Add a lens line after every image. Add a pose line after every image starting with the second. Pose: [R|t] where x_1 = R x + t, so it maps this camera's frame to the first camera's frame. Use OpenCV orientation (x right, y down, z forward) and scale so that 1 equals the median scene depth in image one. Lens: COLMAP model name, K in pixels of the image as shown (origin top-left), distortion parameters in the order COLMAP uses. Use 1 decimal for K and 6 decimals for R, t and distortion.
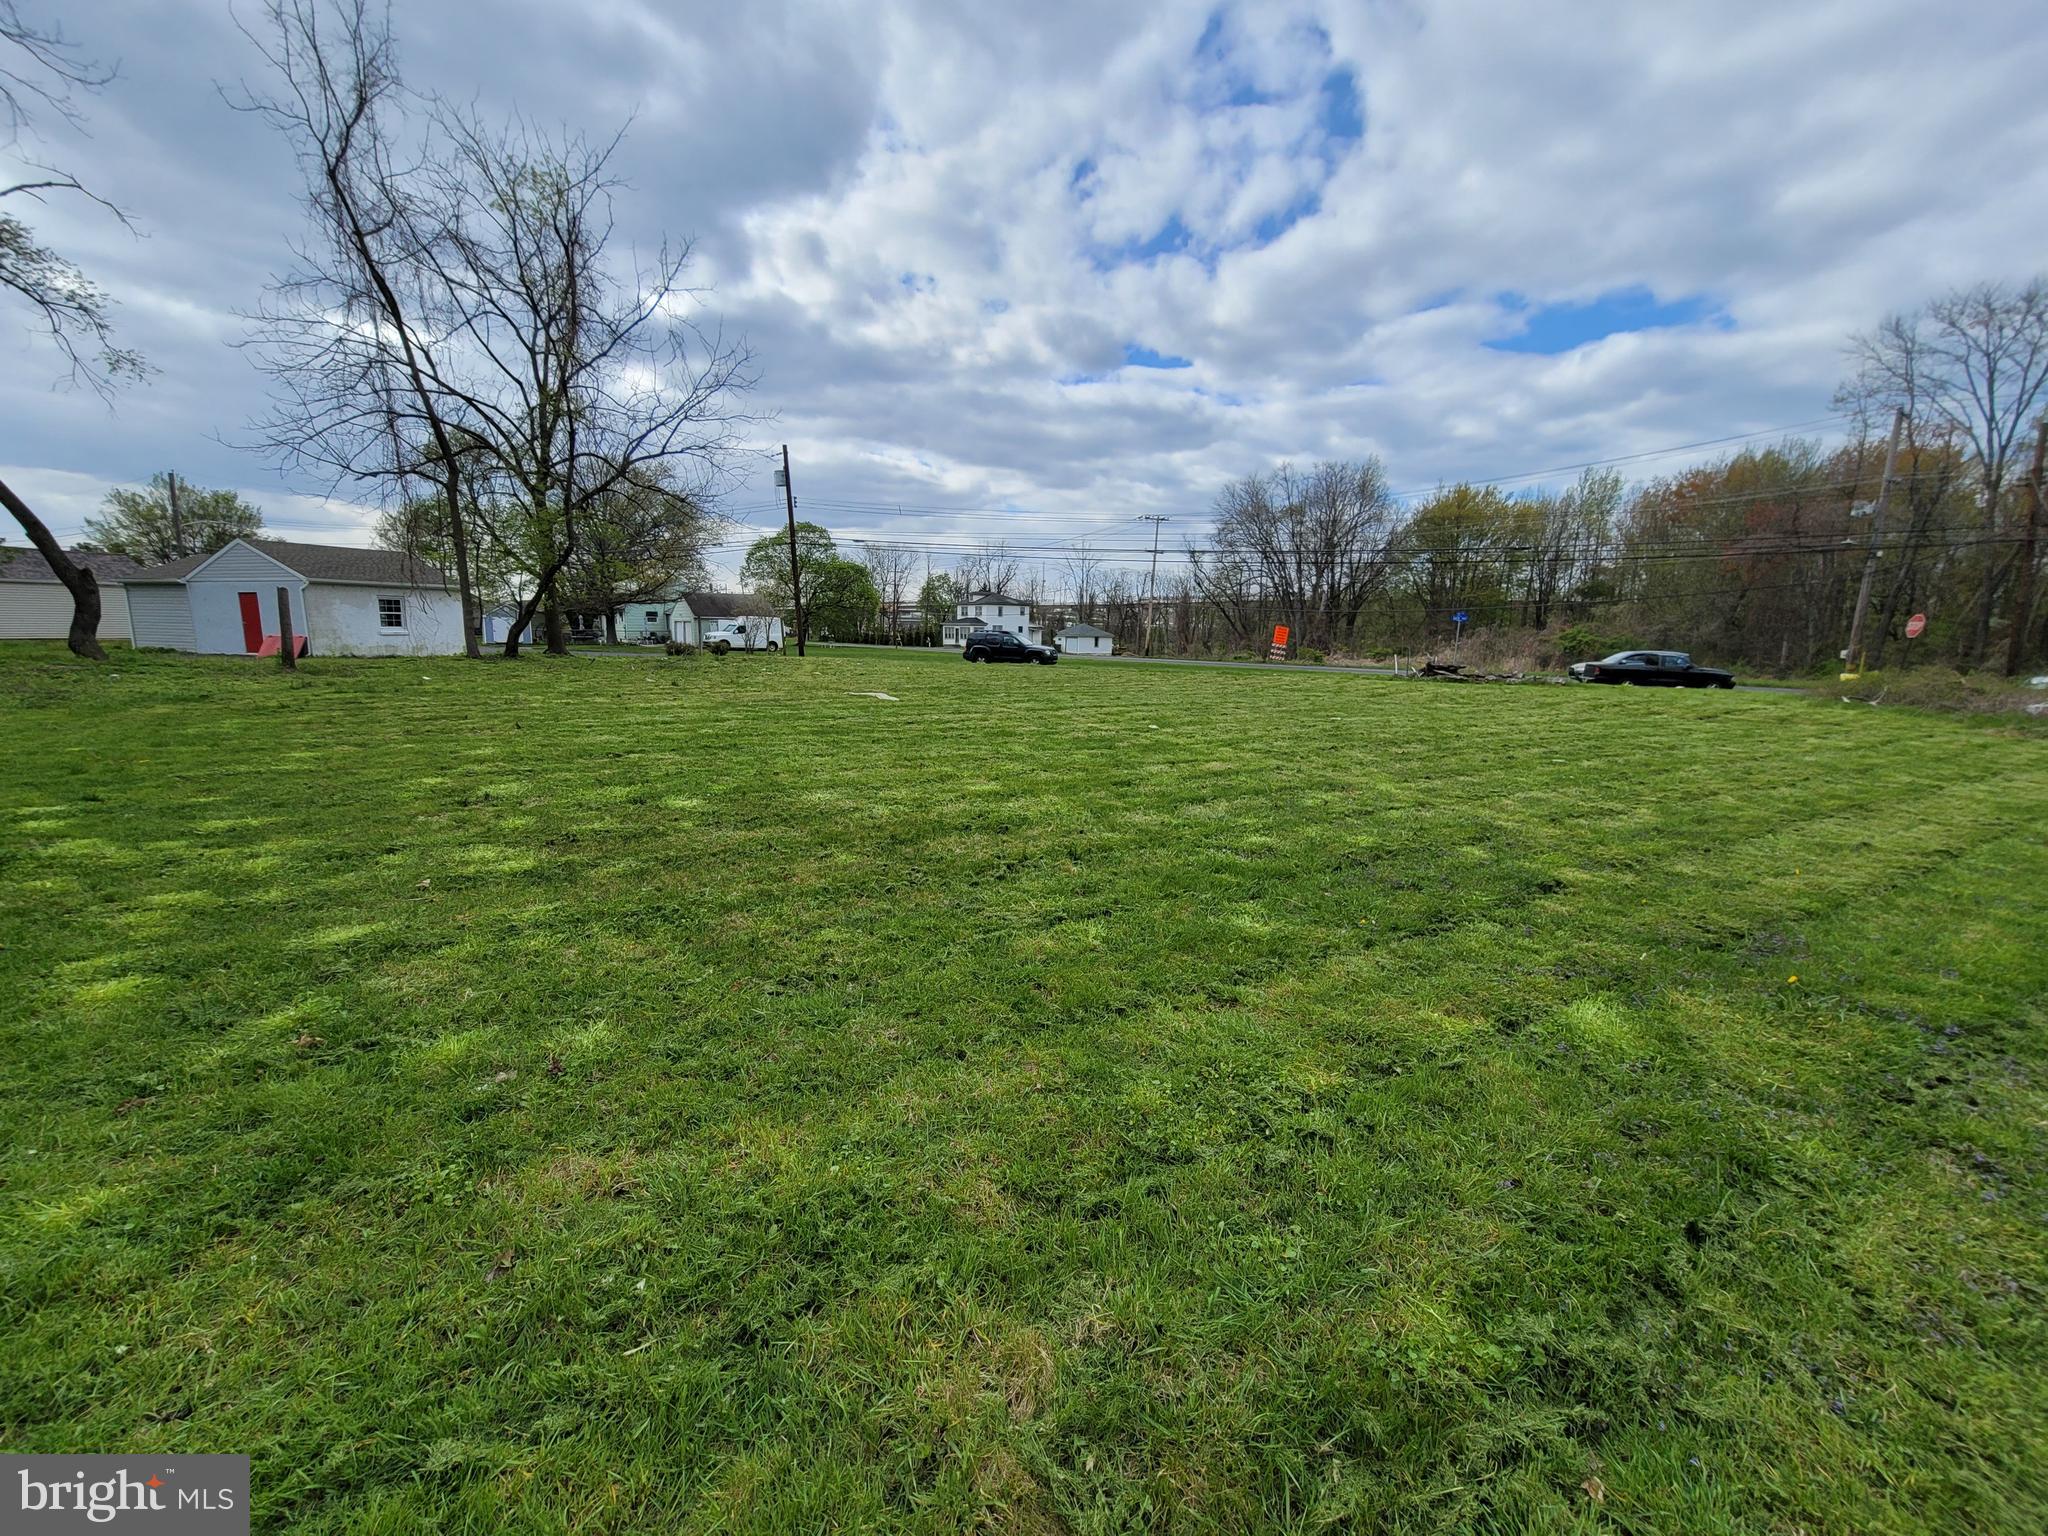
lens RADIAL K [[836.4, 0, 1016.2], [0, 836.4, 764.4], [0, 0, 1]] dist [-0.010573, 0.003095]
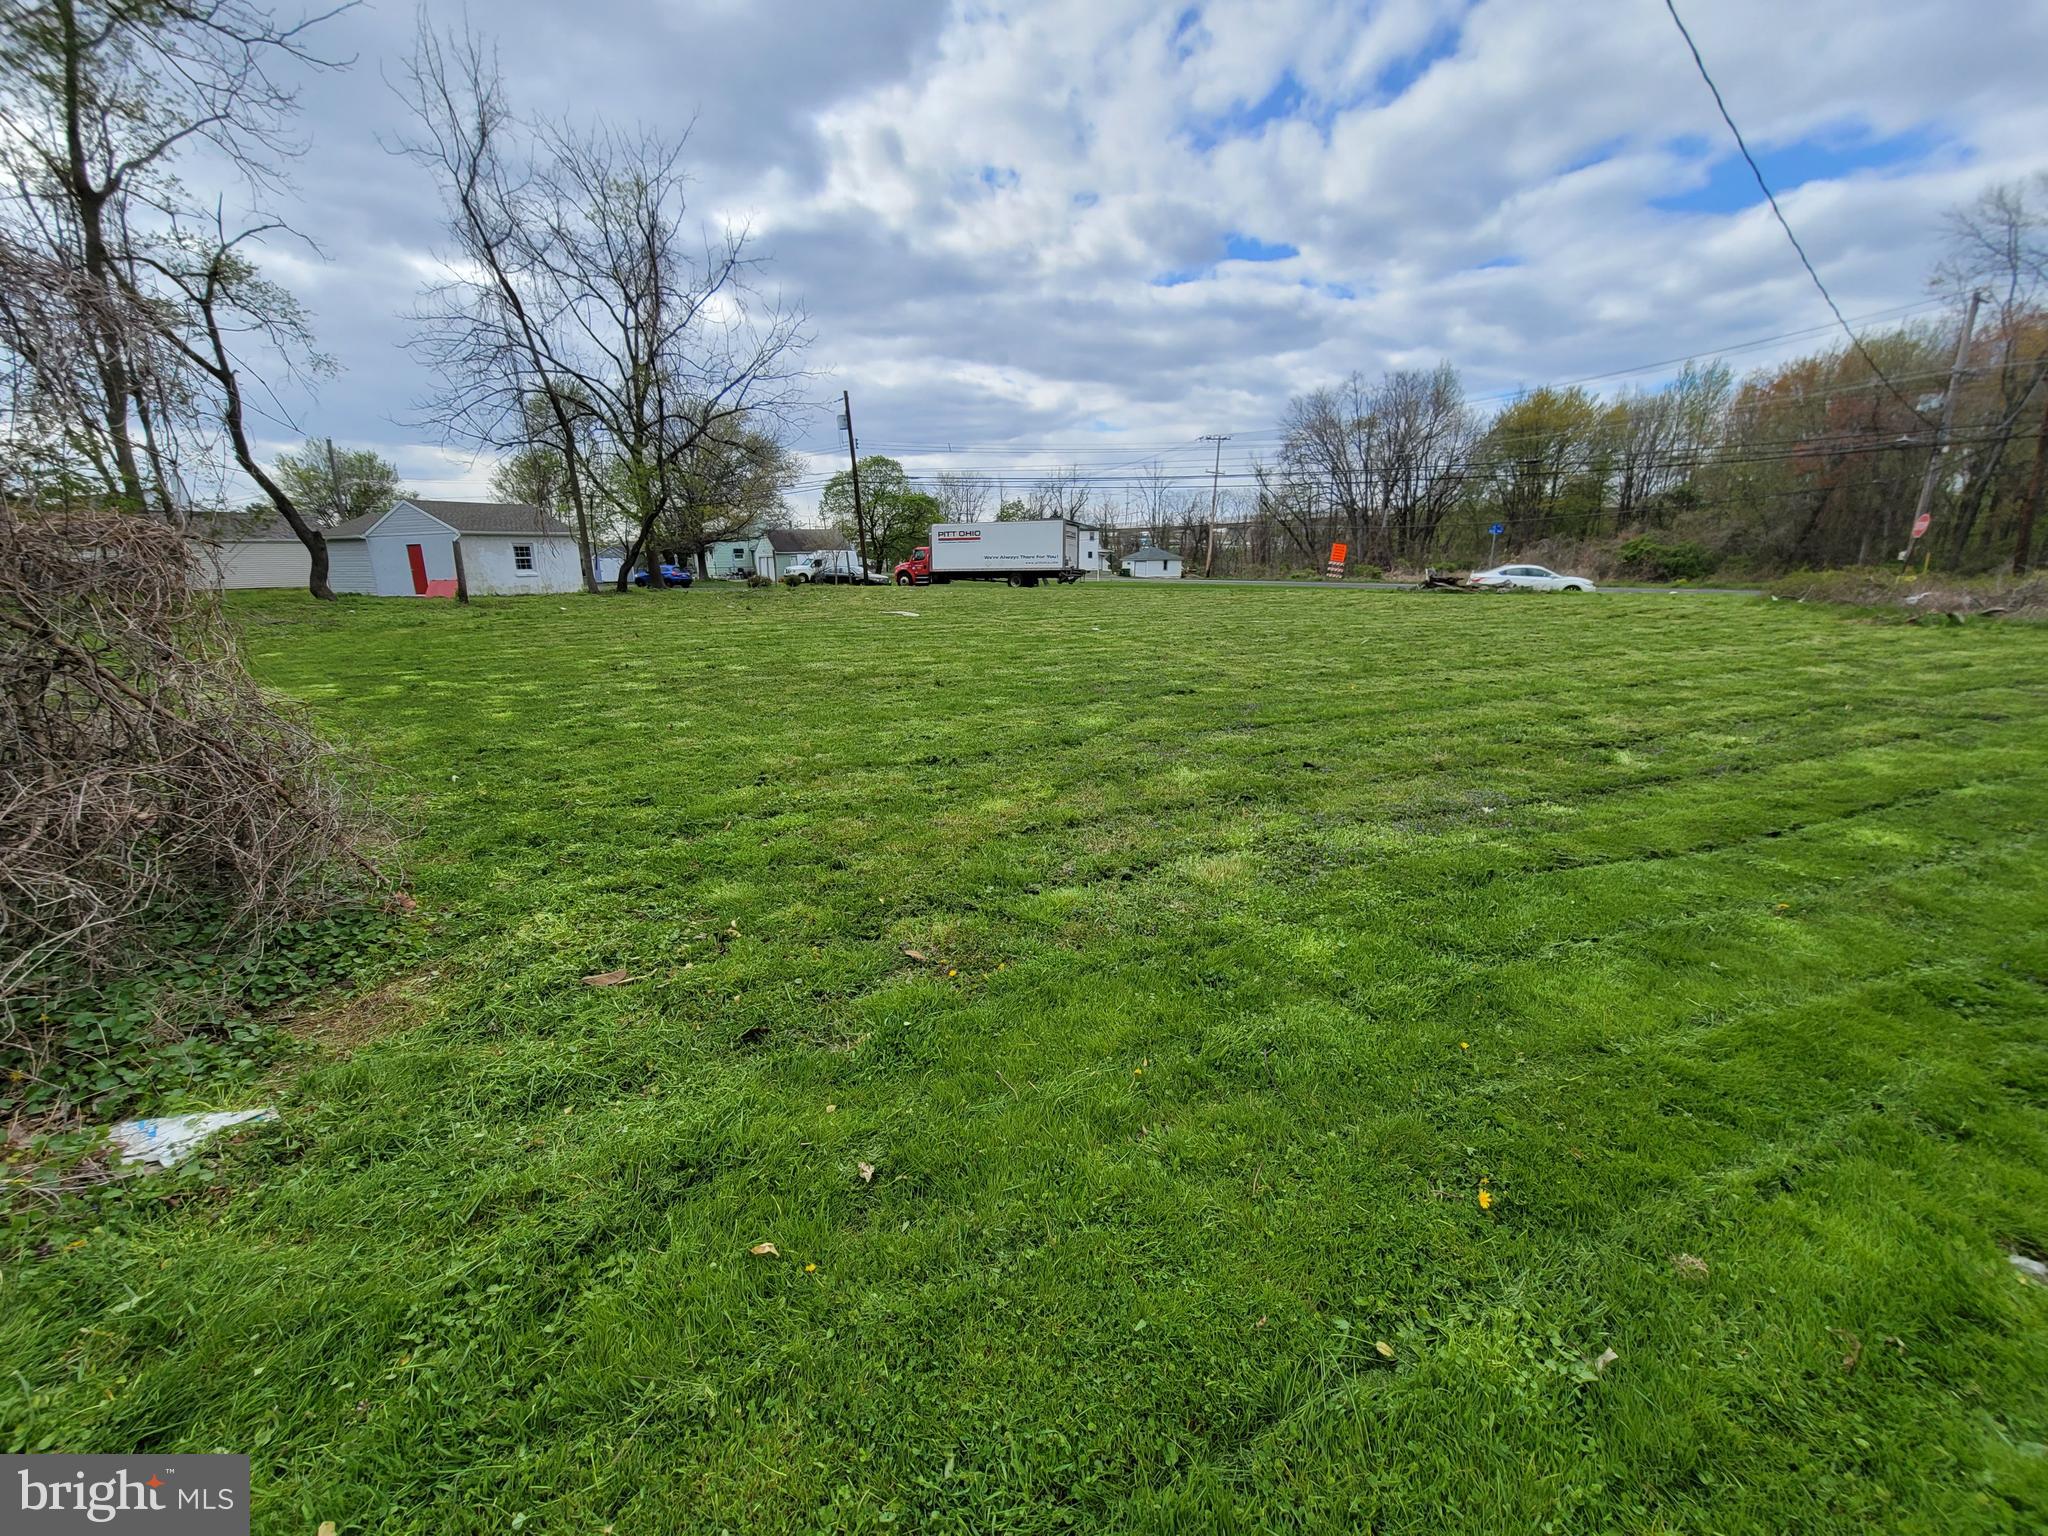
lens RADIAL K [[836.4, 0, 1019.6], [0, 836.4, 785.9], [0, 0, 1]] dist [-0.010573, 0.003095]
pose [[0.994678, -0.001941, -0.103016, 0.123578], [0.013105, 0.994086, 0.107806, 0.038205], [0.102198, -0.108582, 0.988820, -0.230614]]
